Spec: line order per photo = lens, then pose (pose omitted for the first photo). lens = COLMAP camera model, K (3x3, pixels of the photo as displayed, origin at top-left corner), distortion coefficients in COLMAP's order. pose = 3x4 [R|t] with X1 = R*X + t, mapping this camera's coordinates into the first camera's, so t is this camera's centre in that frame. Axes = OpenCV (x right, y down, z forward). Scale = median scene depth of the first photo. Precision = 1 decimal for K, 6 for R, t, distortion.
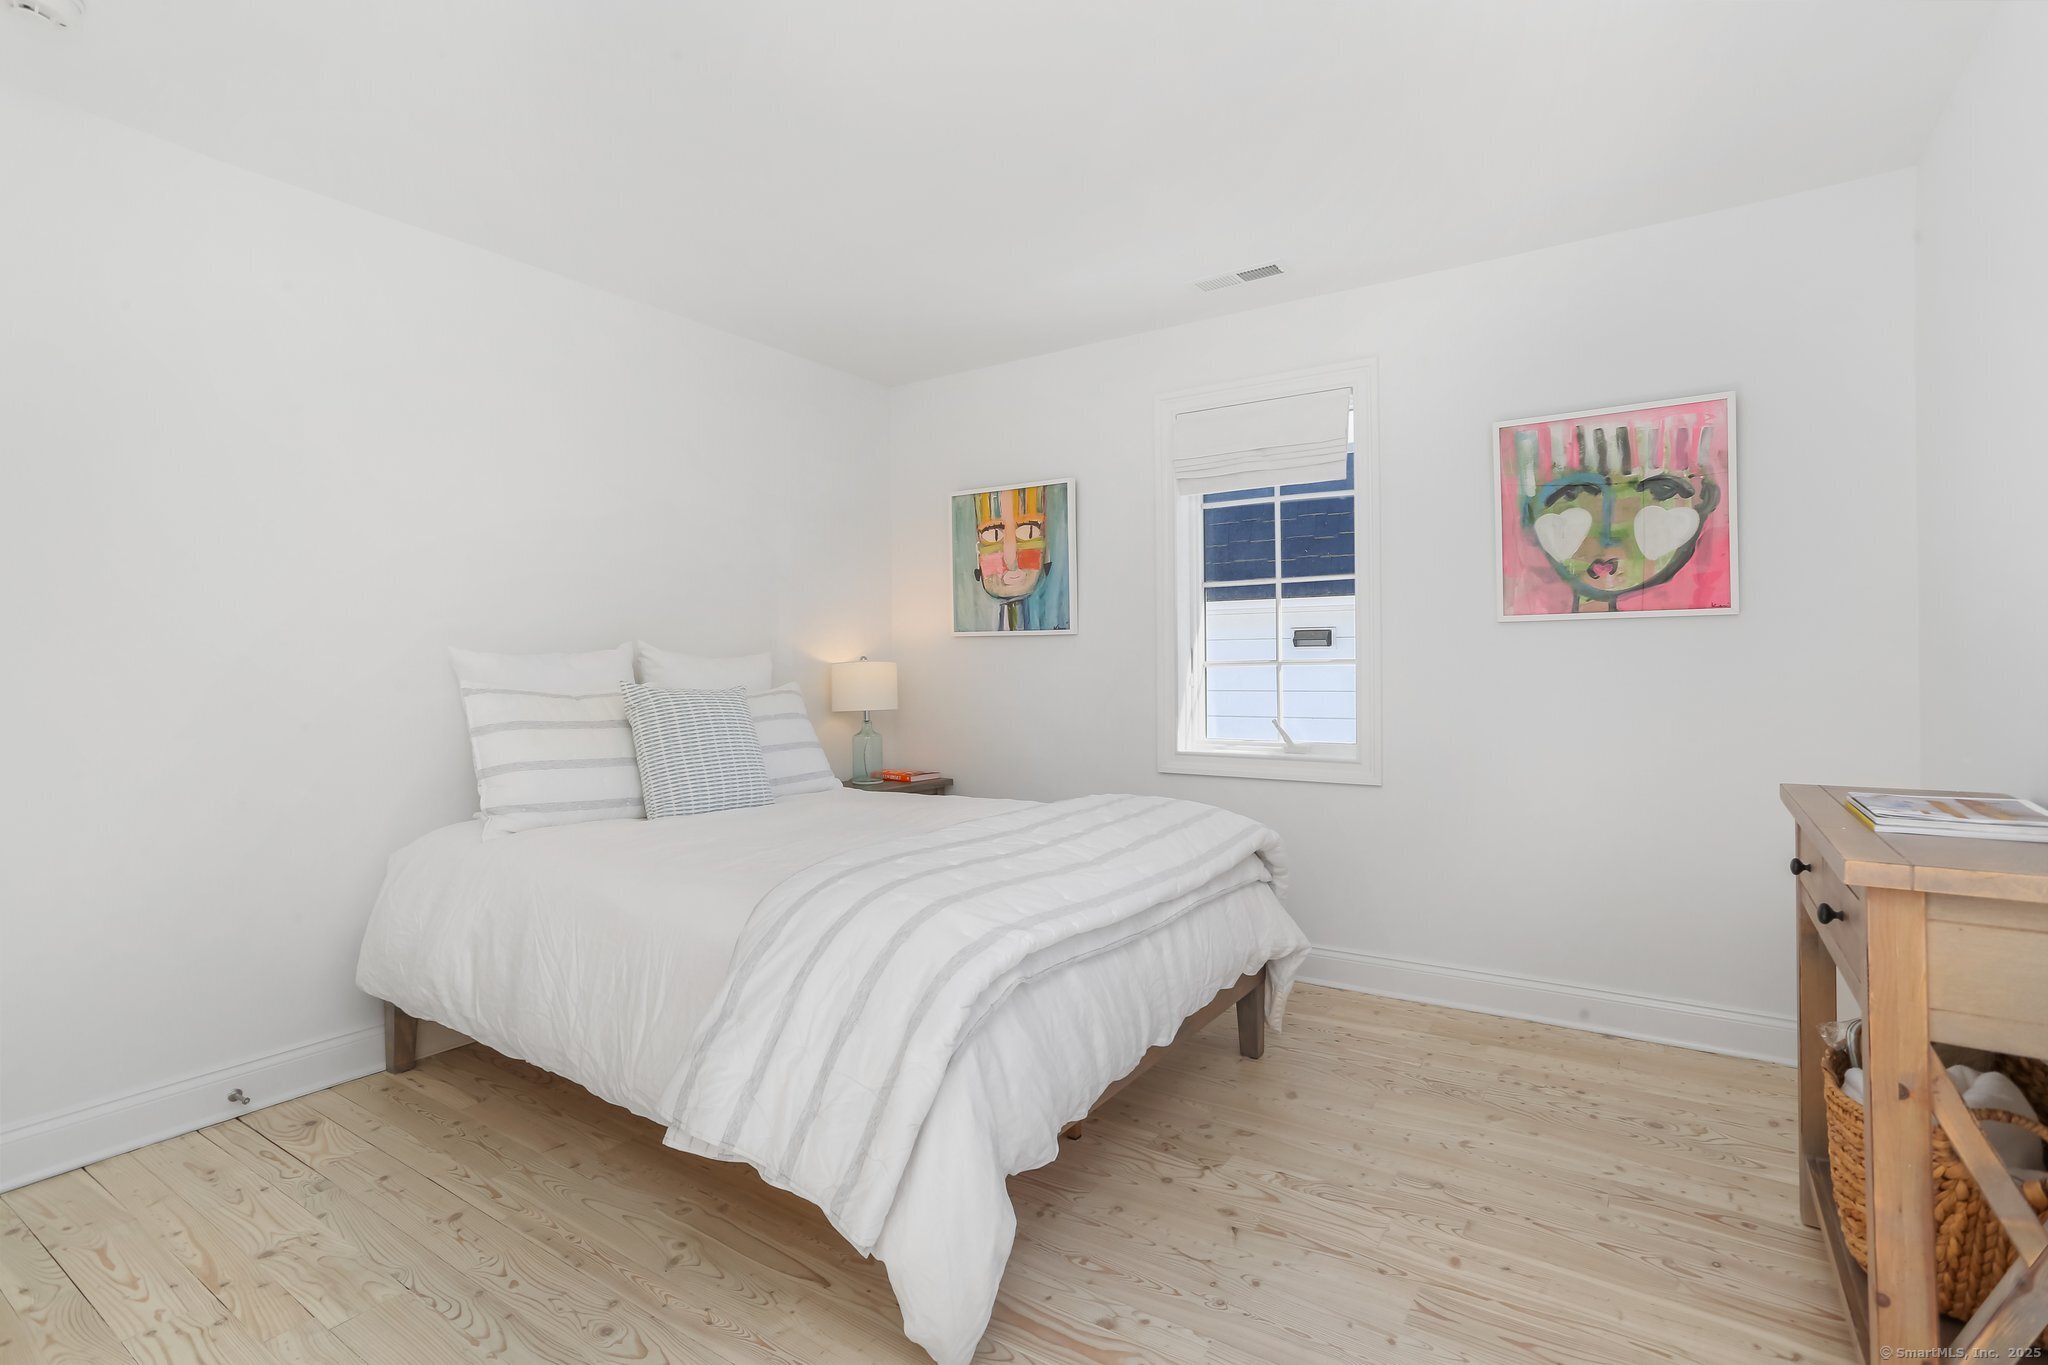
lens RADIAL K [[998.0, 0, 1017.5], [0, 998.0, 672.4], [0, 0, 1]] dist [-0.042796, 0.027261]
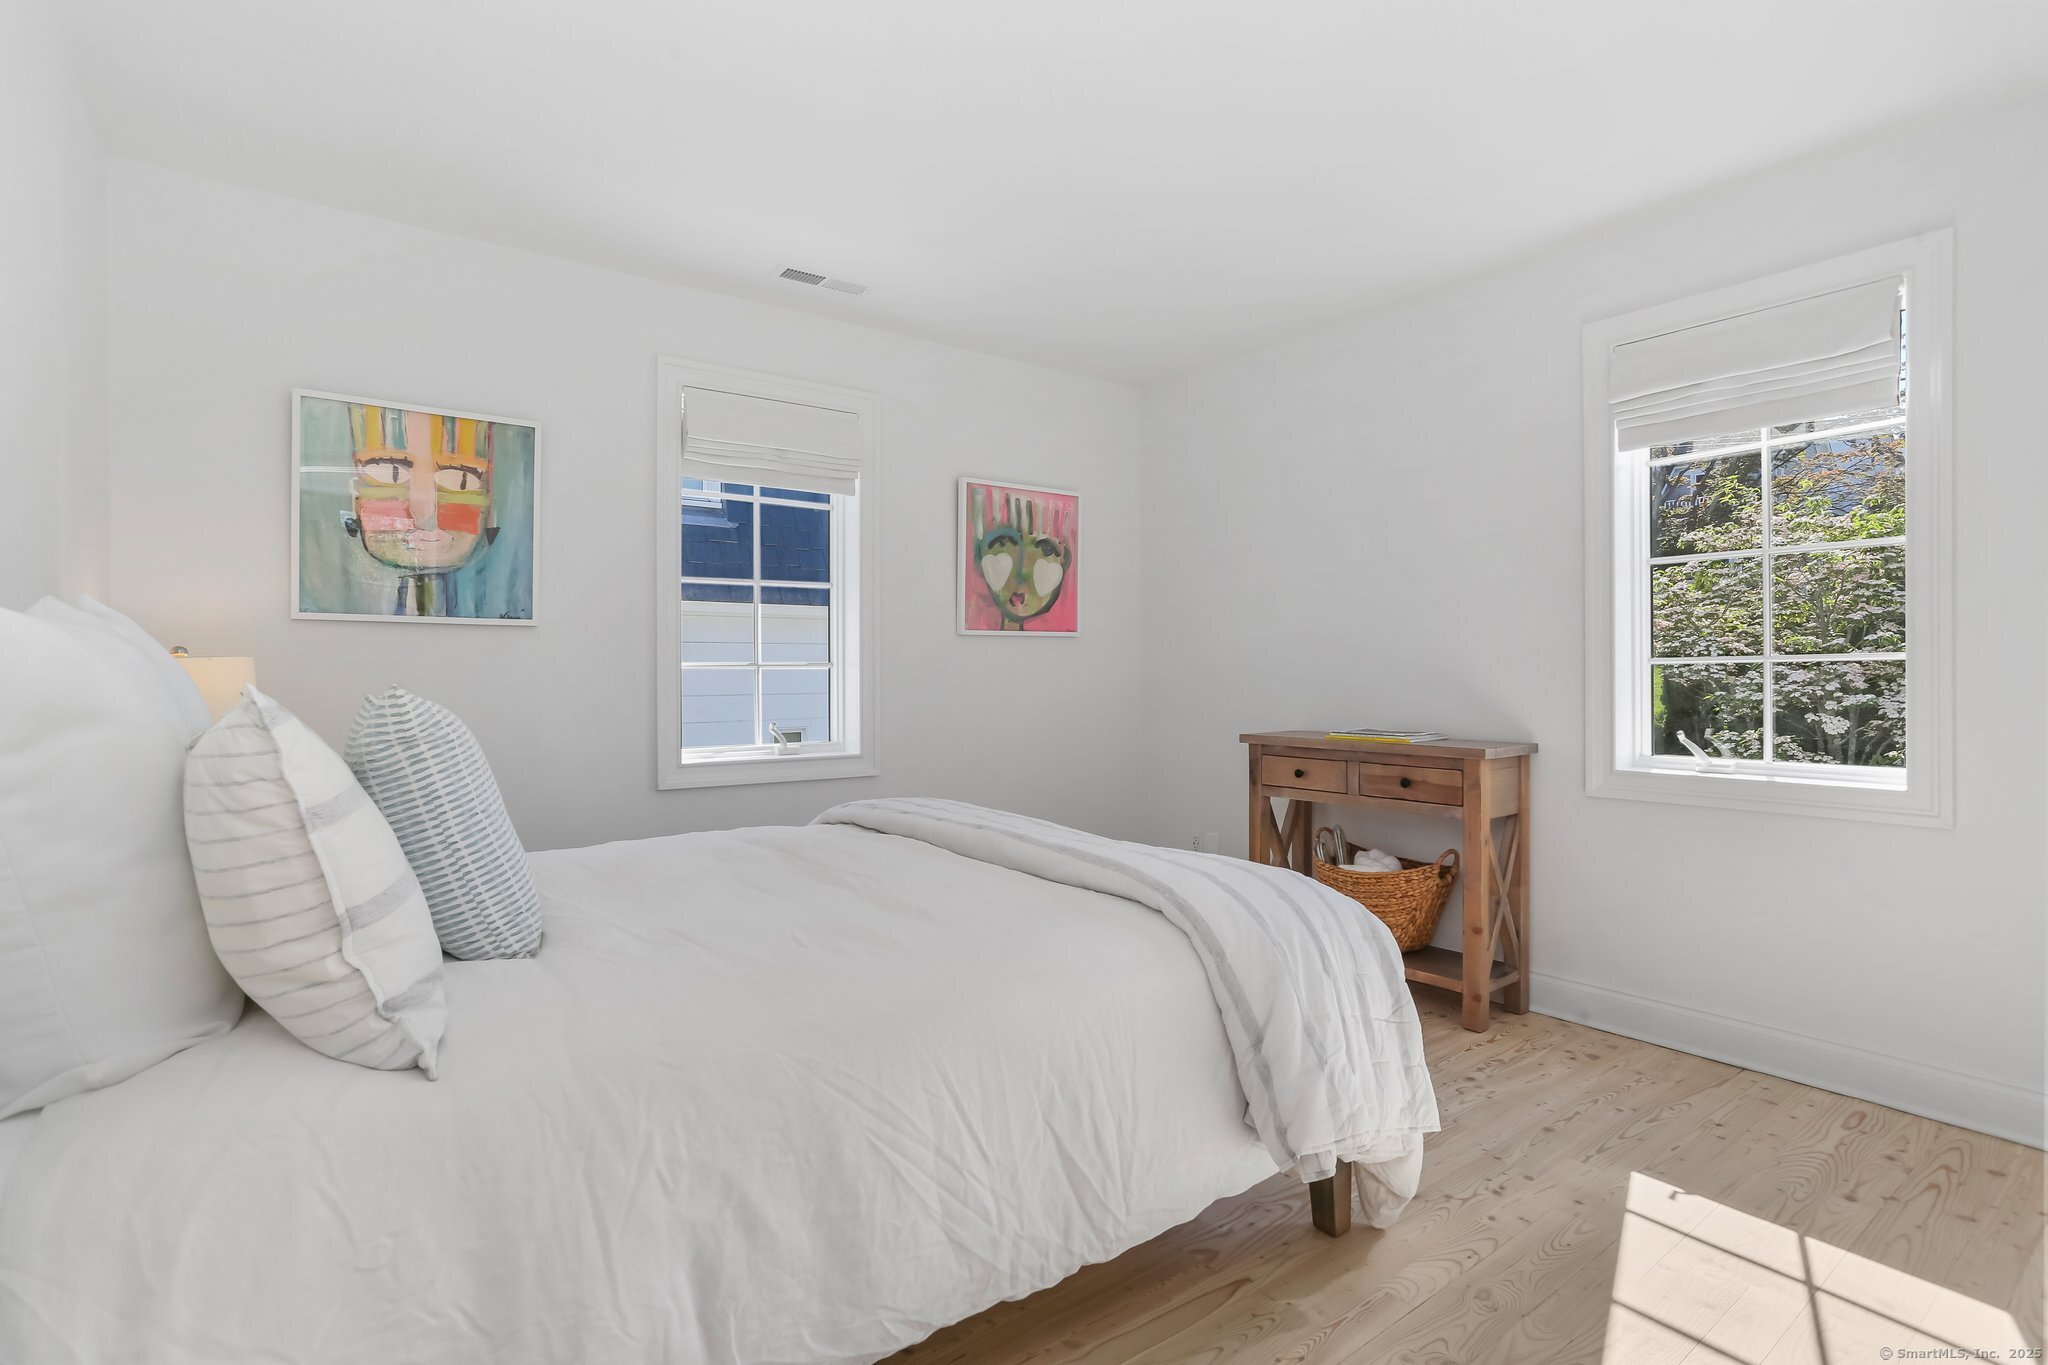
lens RADIAL K [[998.0, 0, 1021.1], [0, 998.0, 678.7], [0, 0, 1]] dist [-0.042796, 0.027261]
pose [[0.325429, -0.005017, 0.945553, -0.614093], [0.002572, 0.999987, 0.004420, 0.000225], [-0.945563, 0.000994, 0.325437, 0.449207]]
